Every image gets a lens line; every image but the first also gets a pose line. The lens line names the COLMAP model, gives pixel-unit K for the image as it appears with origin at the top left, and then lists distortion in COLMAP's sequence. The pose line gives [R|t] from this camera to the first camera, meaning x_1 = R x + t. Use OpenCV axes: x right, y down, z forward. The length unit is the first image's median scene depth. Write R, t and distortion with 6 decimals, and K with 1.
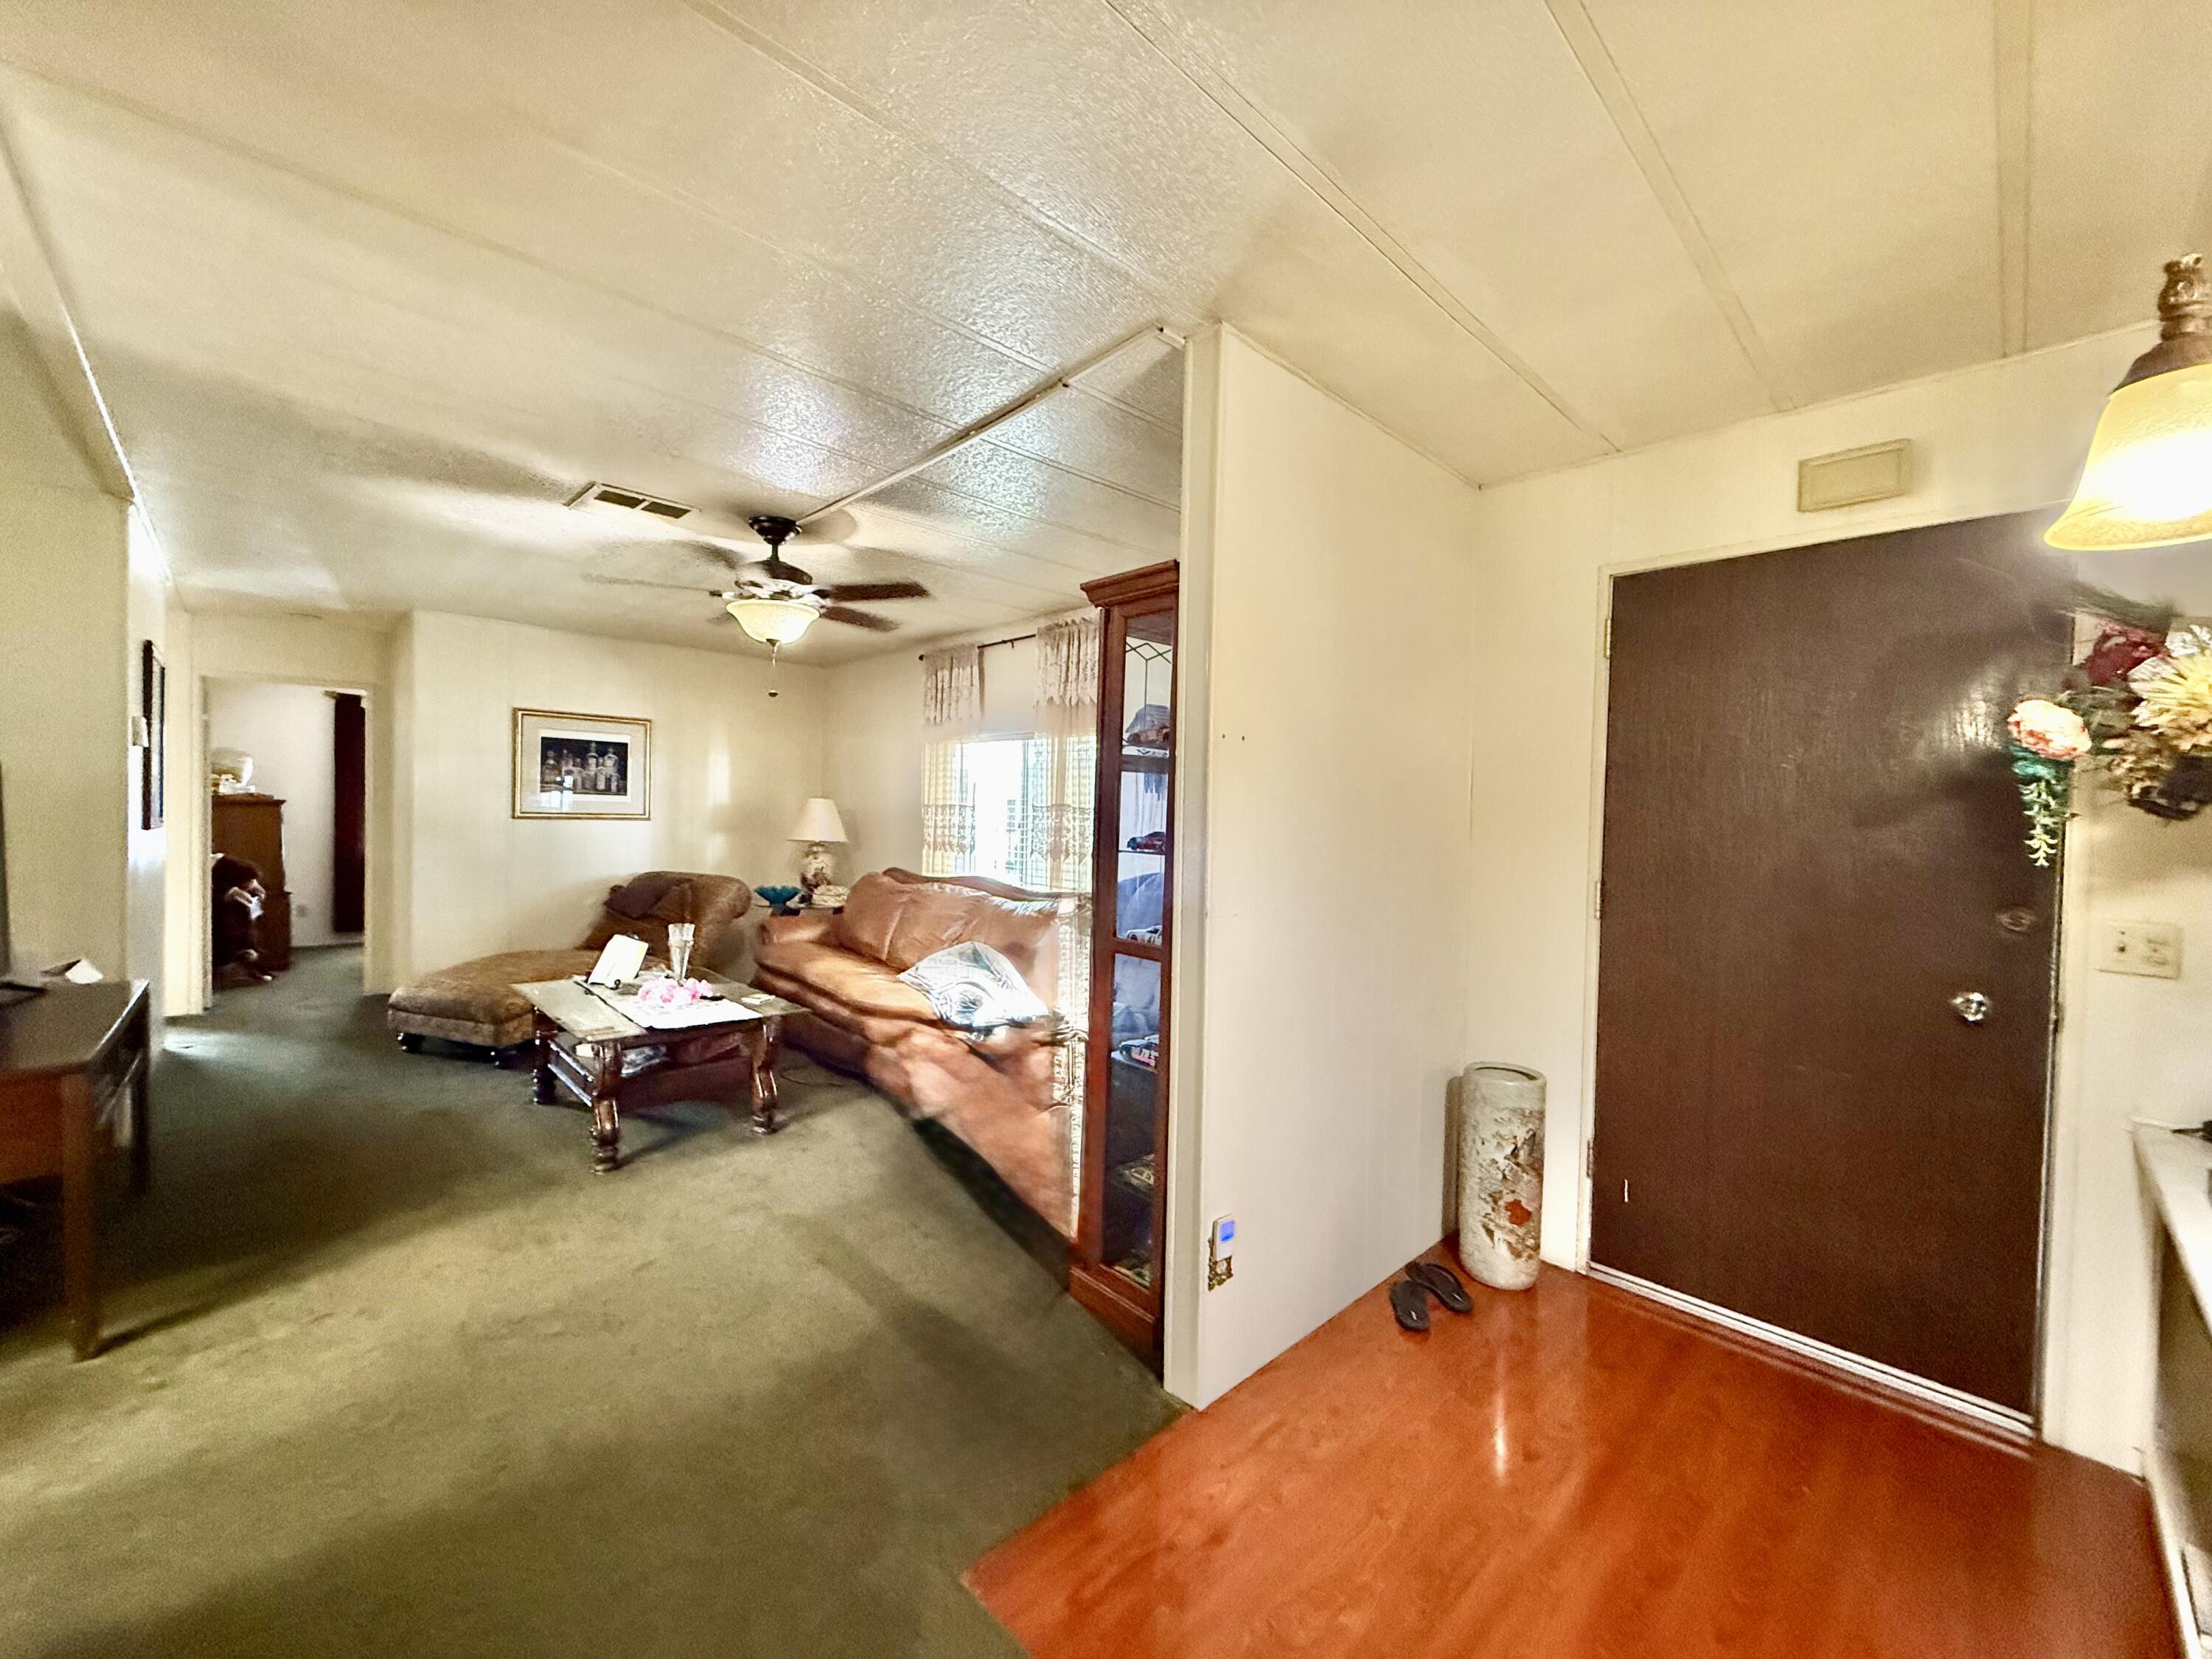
lens RADIAL K [[879.8, 0, 1103.0], [0, 879.8, 835.4], [0, 0, 1]] dist [0.000409, -0.000589]
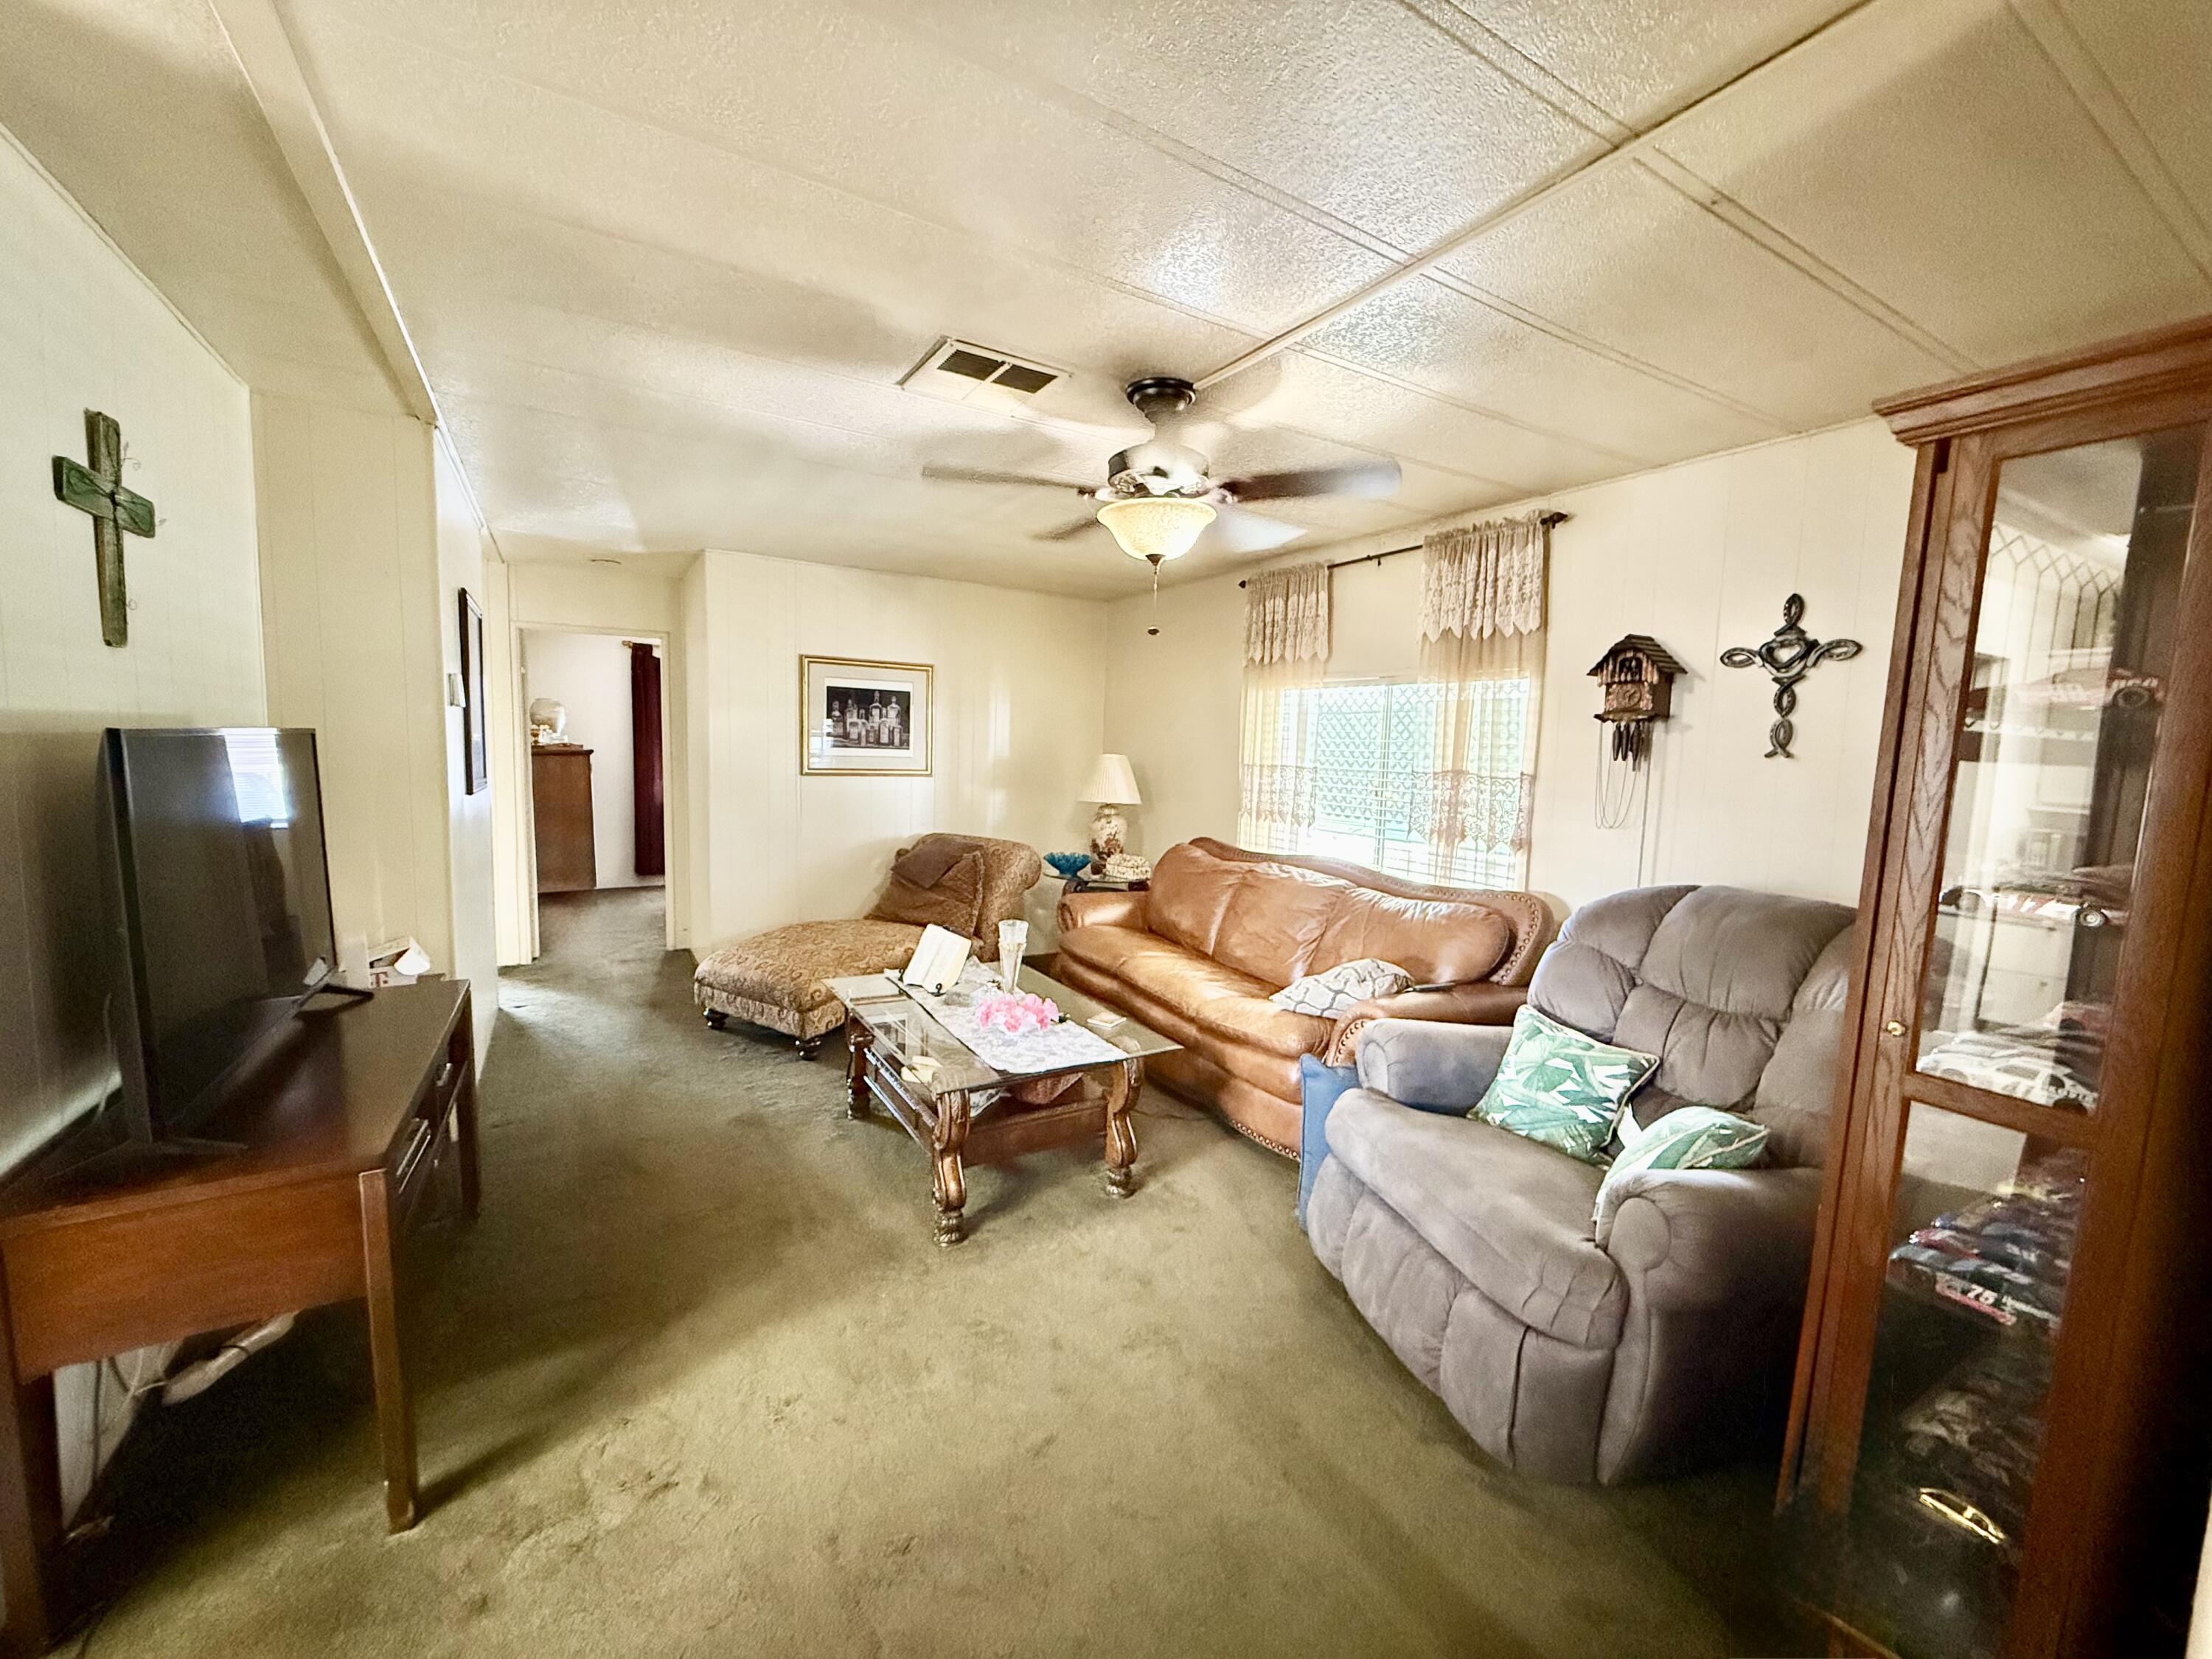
lens RADIAL K [[879.8, 0, 1103.9], [0, 879.8, 839.5], [0, 0, 1]] dist [0.000409, -0.000589]
pose [[0.974951, 0.028455, -0.220592, -0.177002], [-0.011839, 0.997016, 0.076286, -0.030609], [0.222104, -0.071763, 0.972378, 0.188064]]
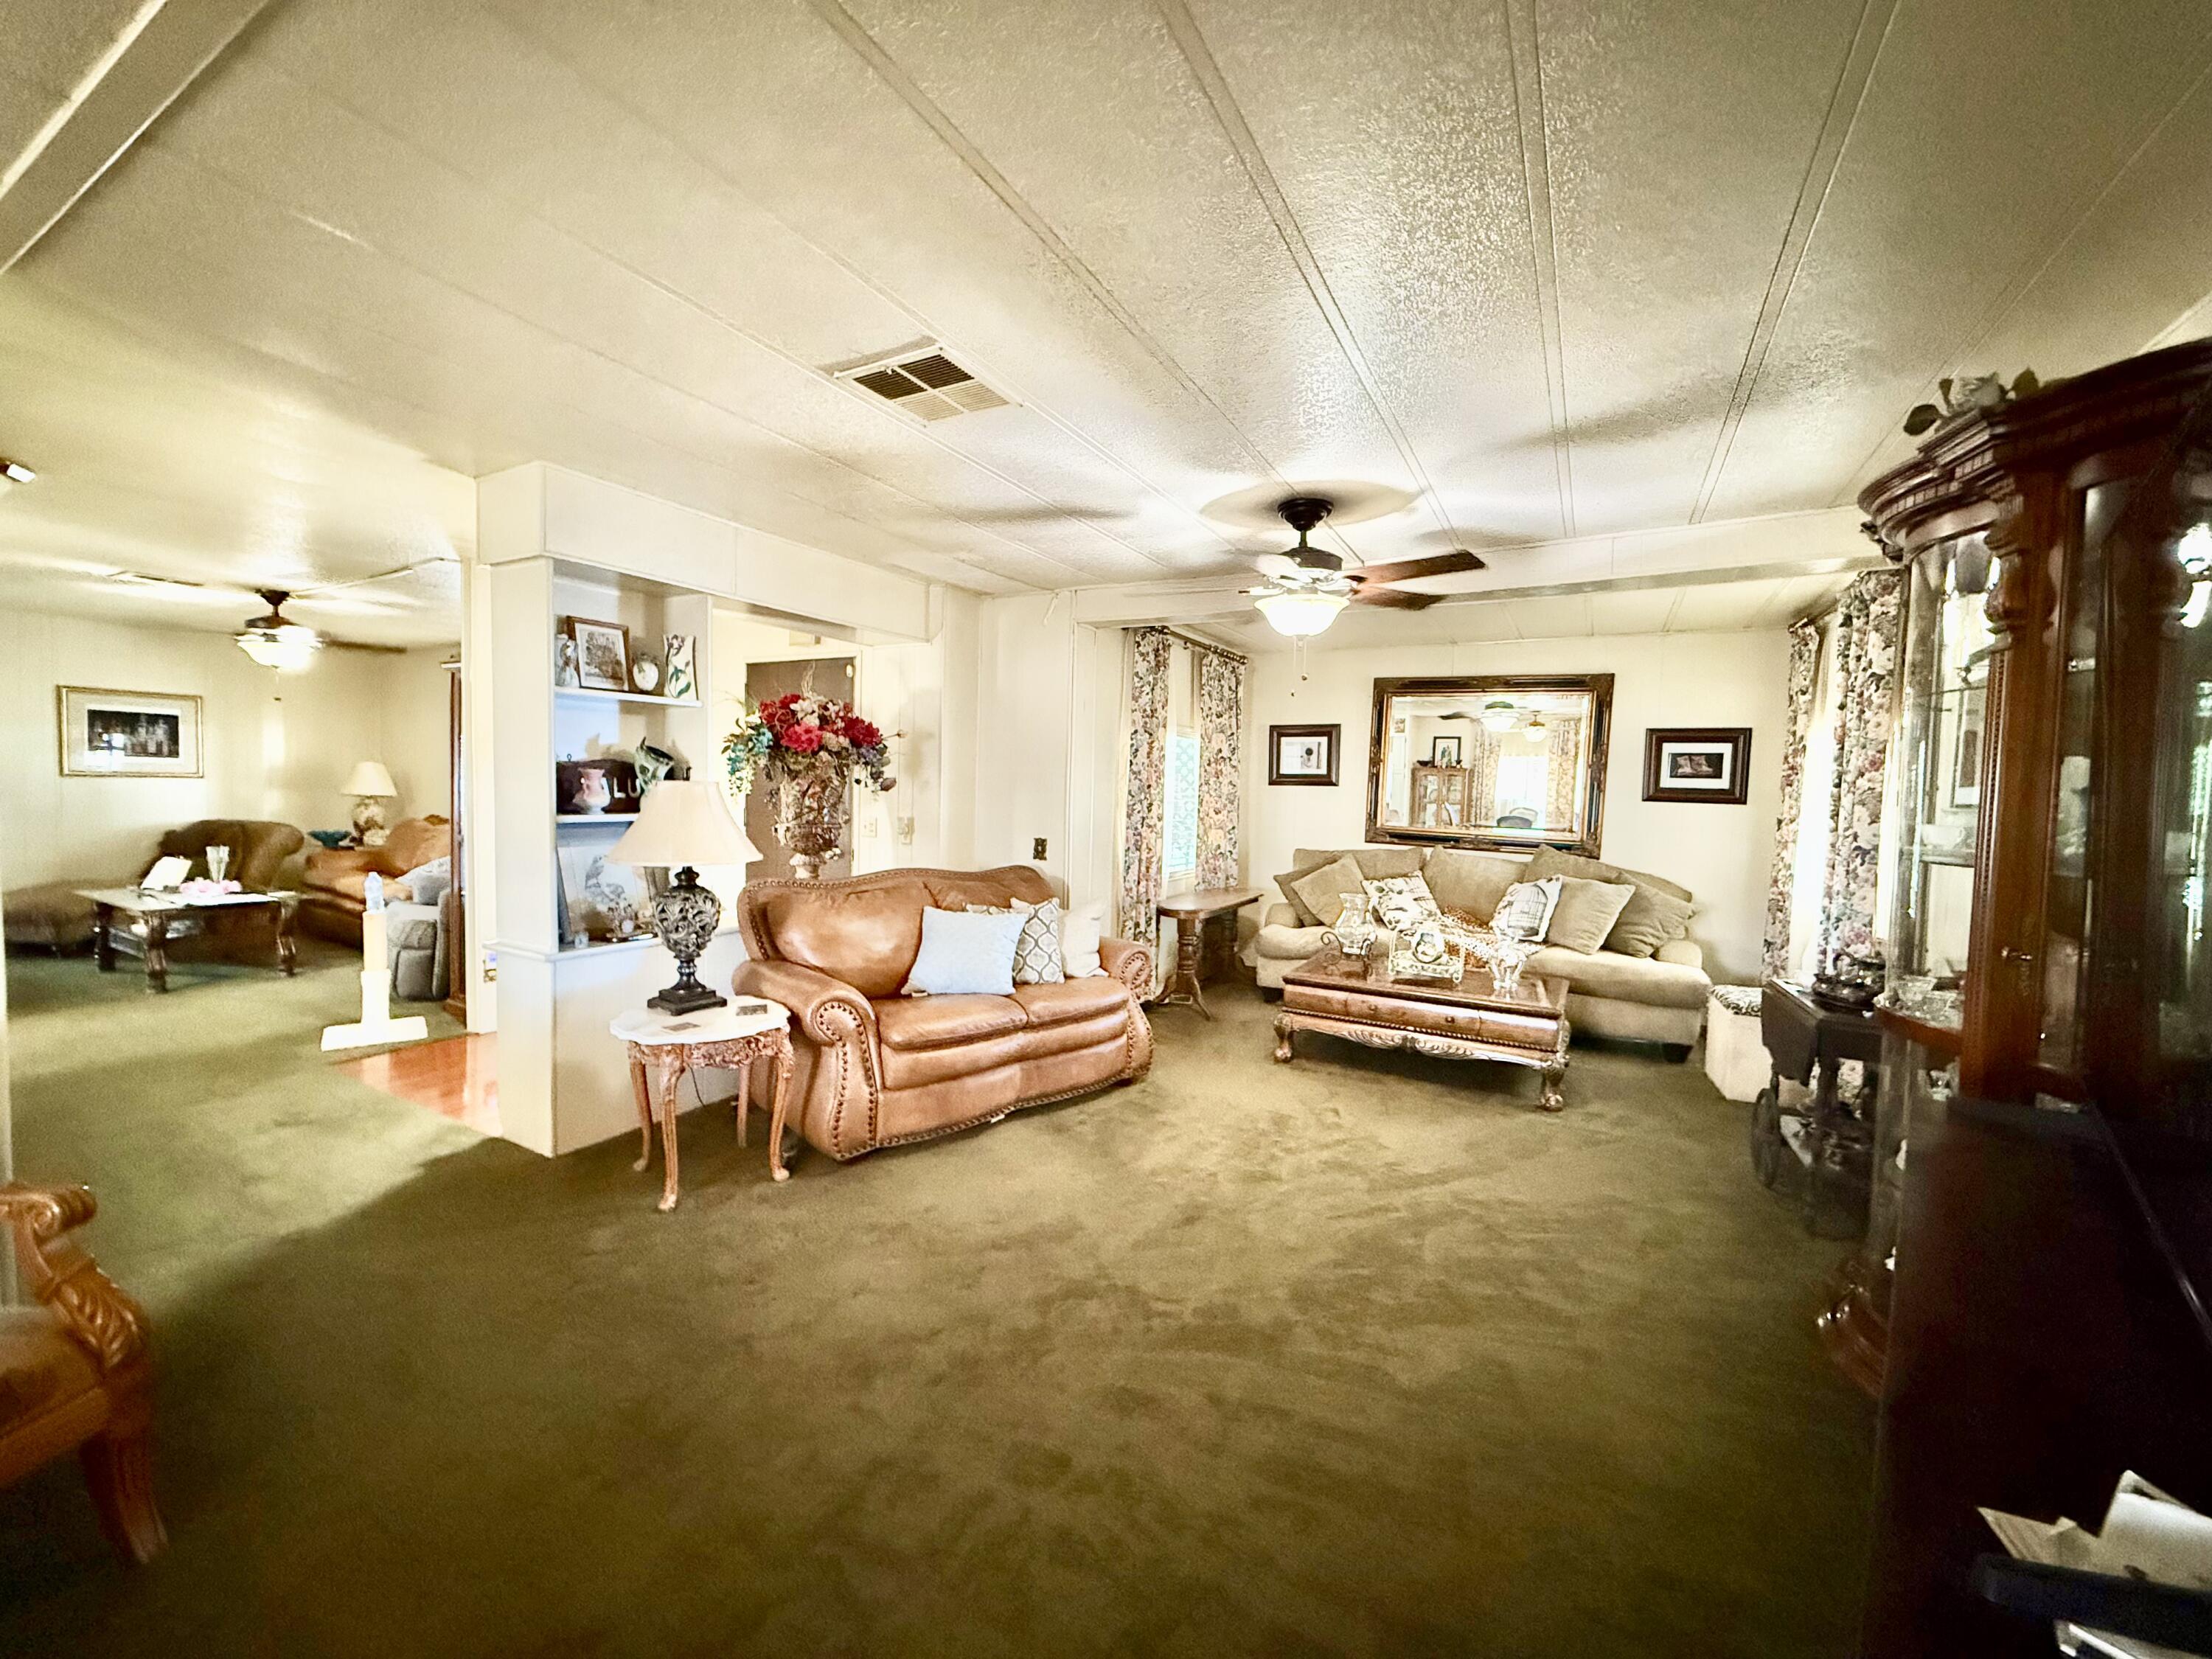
lens RADIAL K [[879.8, 0, 1108.1], [0, 879.8, 827.4], [0, 0, 1]] dist [0.000409, -0.000589]
pose [[0.956299, -0.010520, 0.292200, 0.432275], [0.000560, 0.999417, 0.034151, 0.013584], [-0.292389, -0.032495, 0.955747, -0.708582]]
